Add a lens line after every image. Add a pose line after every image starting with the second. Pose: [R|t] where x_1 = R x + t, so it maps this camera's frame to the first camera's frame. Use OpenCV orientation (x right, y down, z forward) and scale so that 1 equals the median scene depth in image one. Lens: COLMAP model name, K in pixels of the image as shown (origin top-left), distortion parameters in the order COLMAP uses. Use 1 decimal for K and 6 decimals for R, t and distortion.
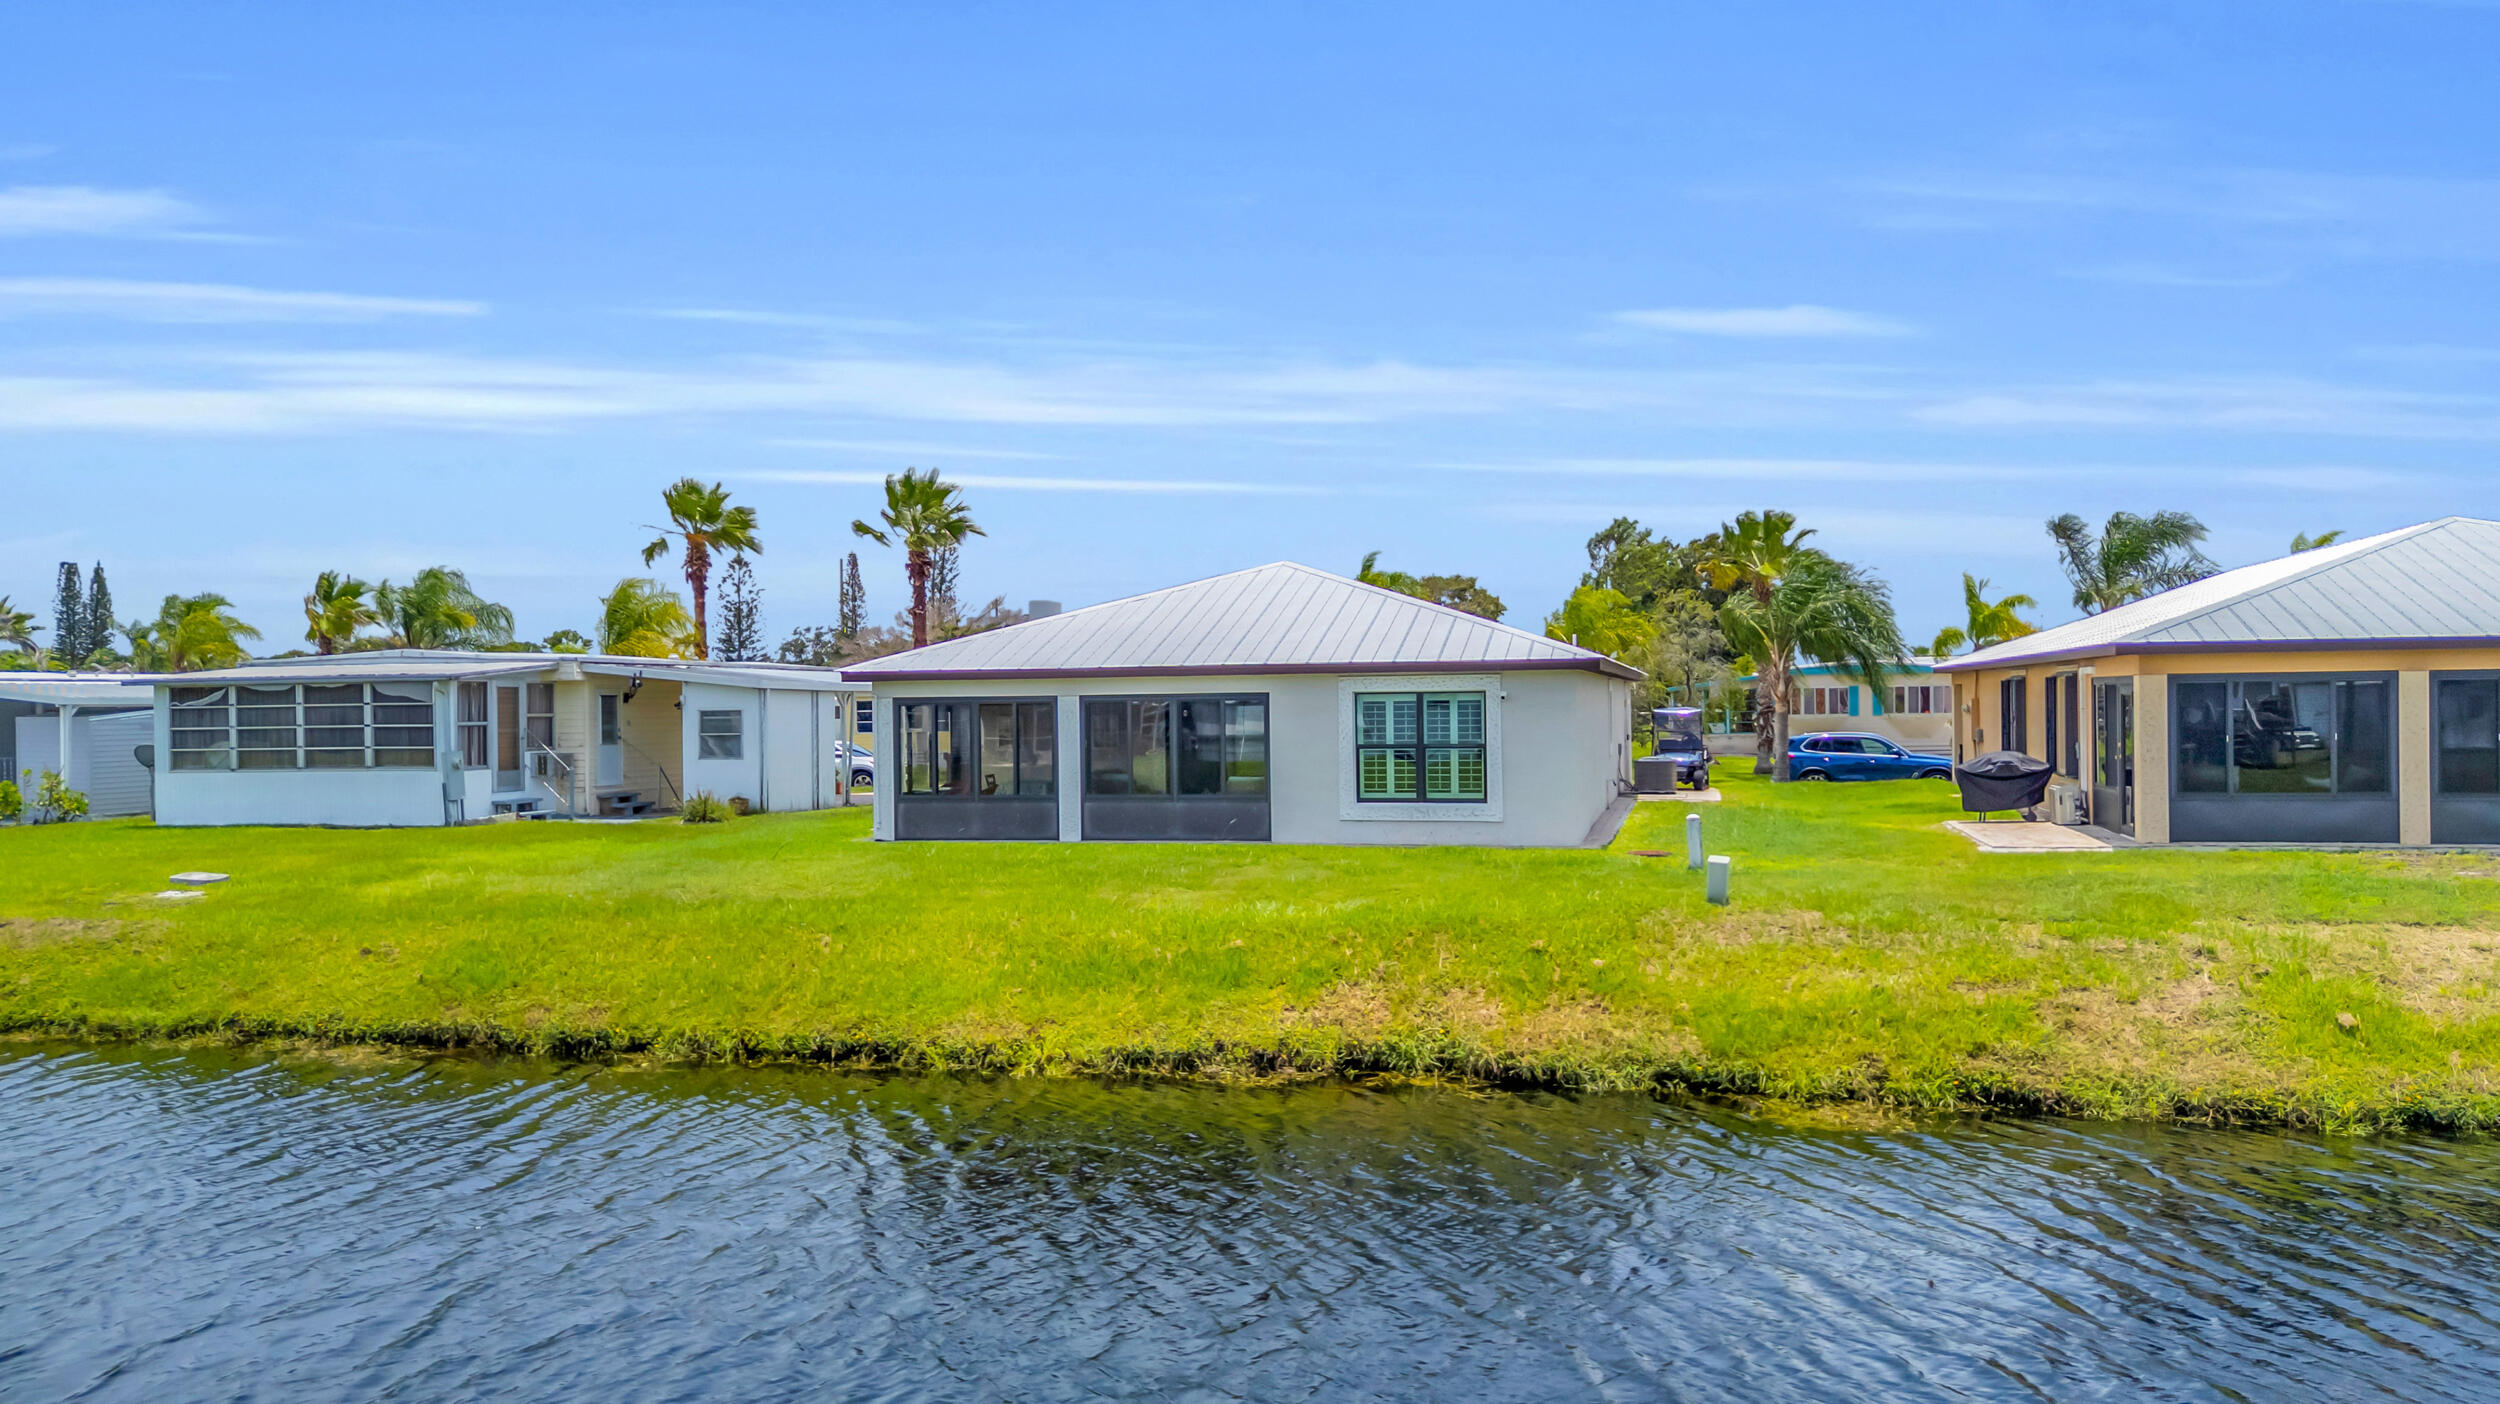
lens RADIAL K [[1820.6, 0, 1250.0], [0, 1820.6, 702.0], [0, 0, 1]] dist [0.149860, -0.285434]
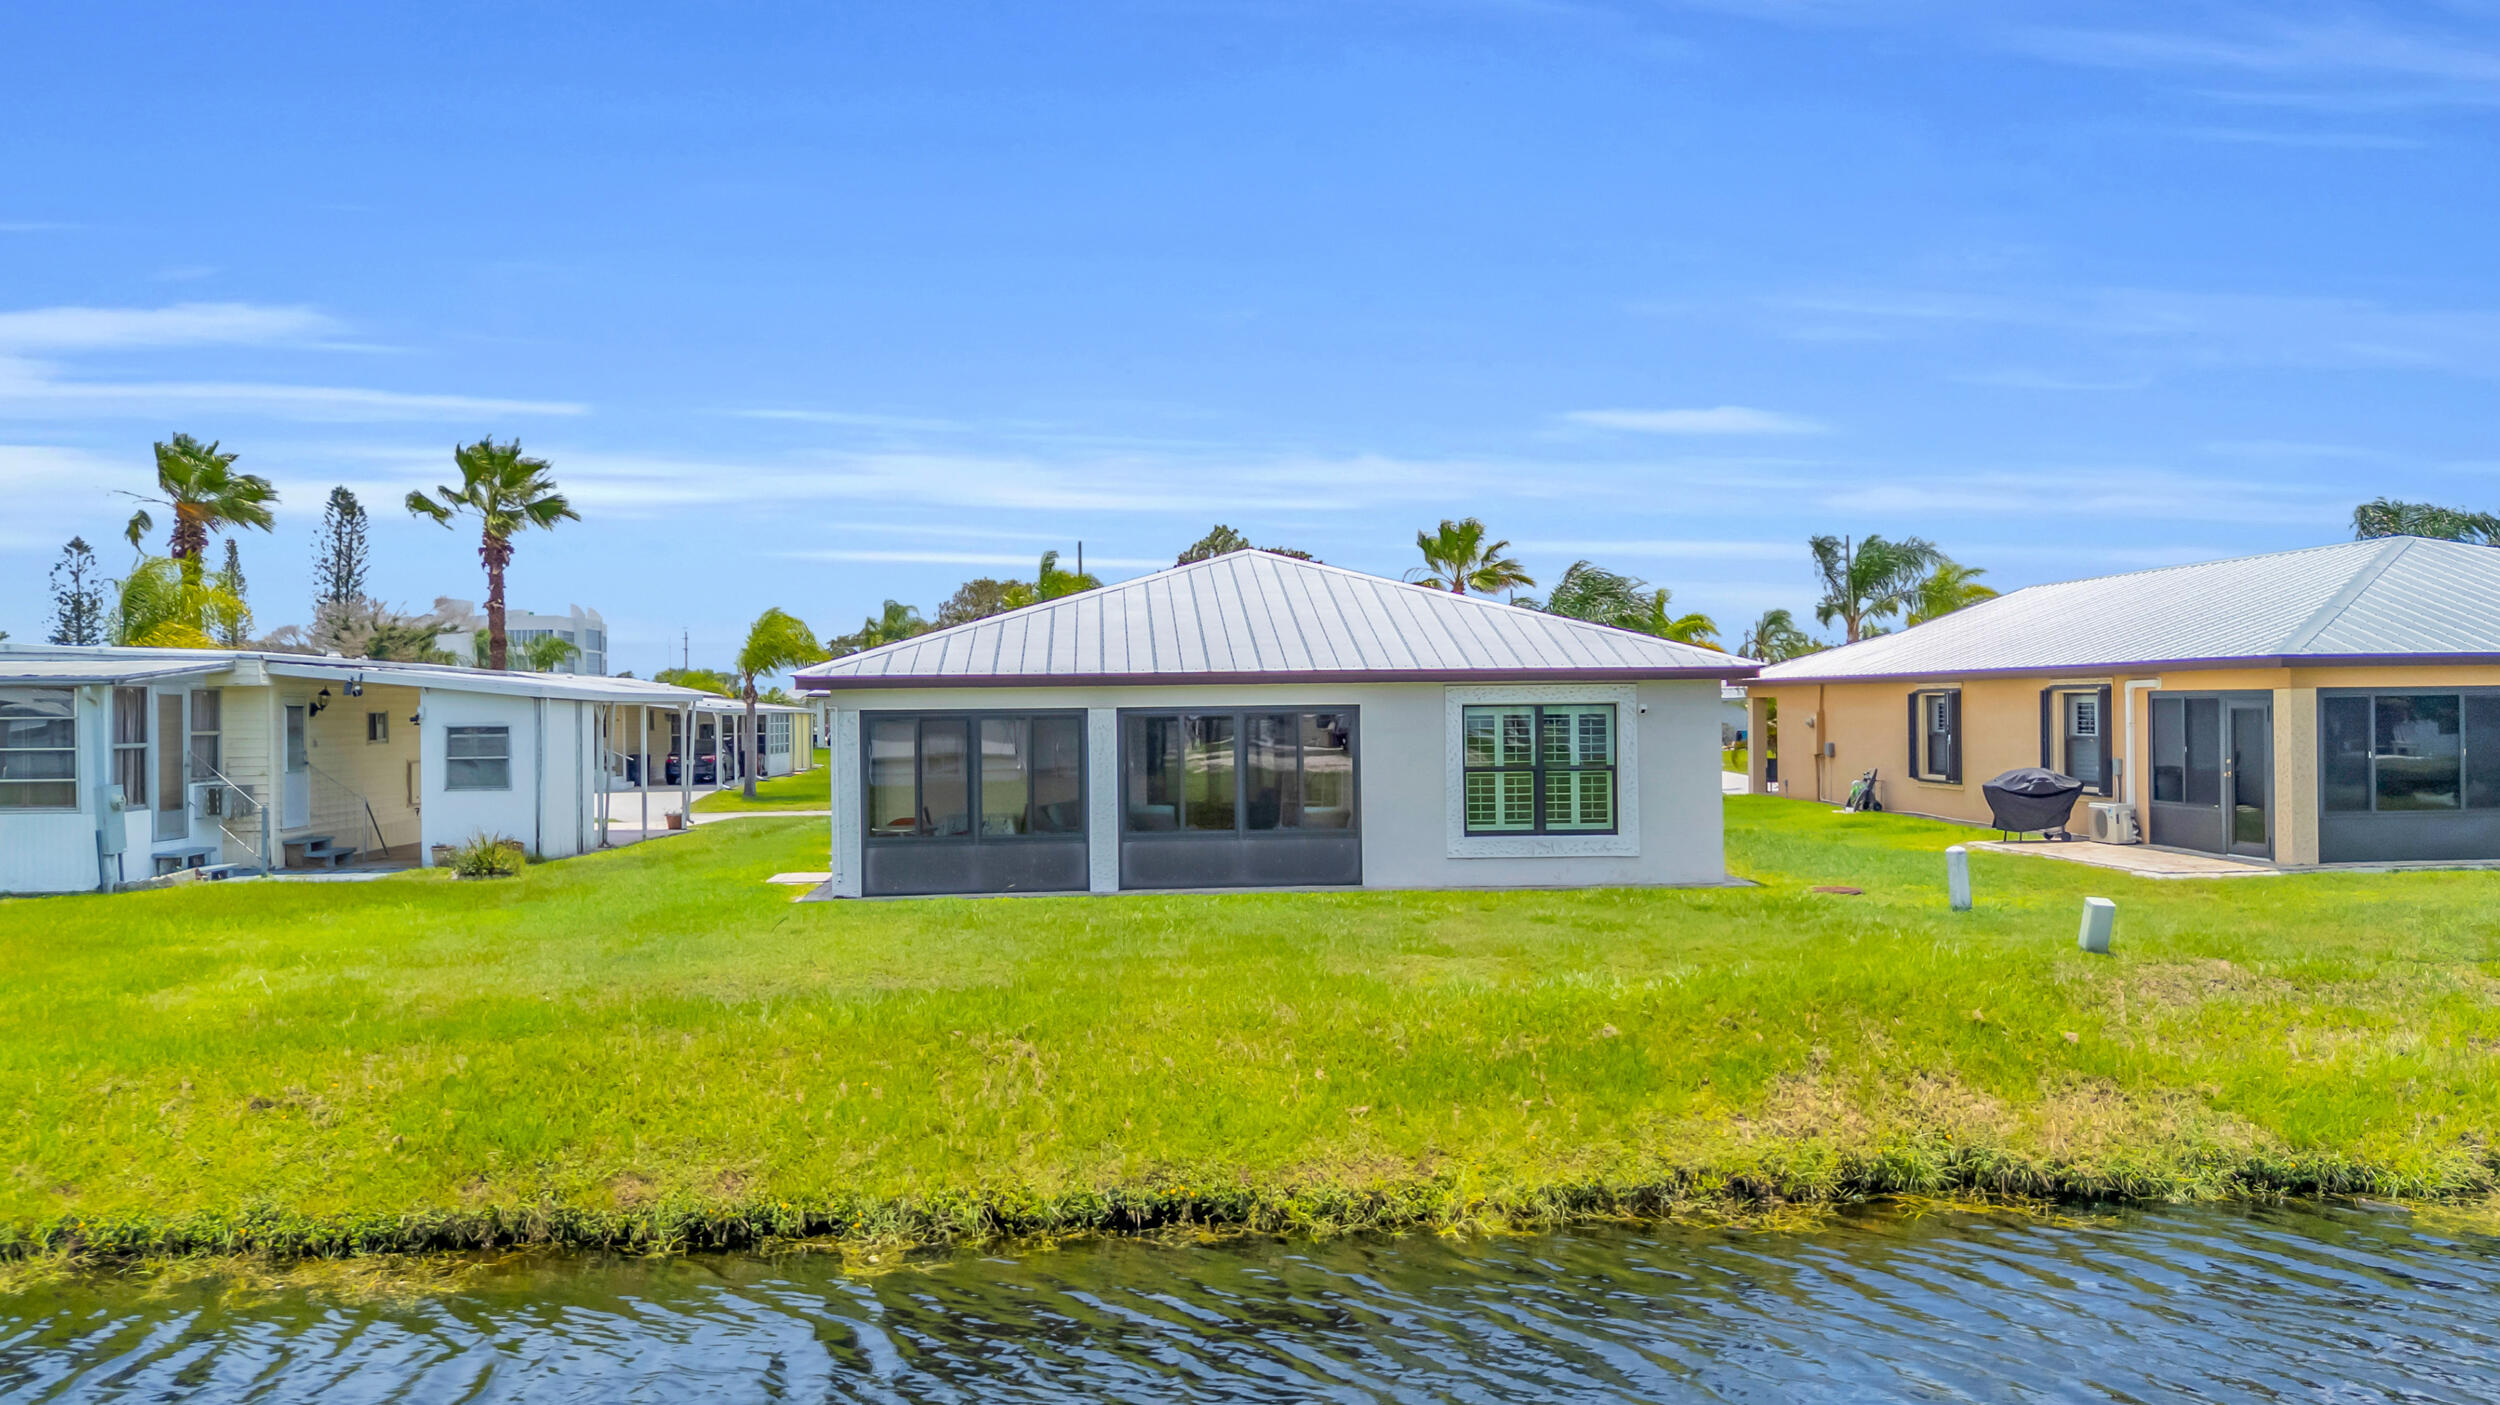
lens RADIAL K [[1829.1, 0, 1244.4], [0, 1829.1, 688.6], [0, 0, 1]] dist [0.107788, -0.151185]
pose [[0.950009, 0.005069, 0.312181, -0.290063], [-0.000831, 0.999906, -0.013709, -0.000878], [-0.312222, 0.012765, 0.949924, 0.225151]]
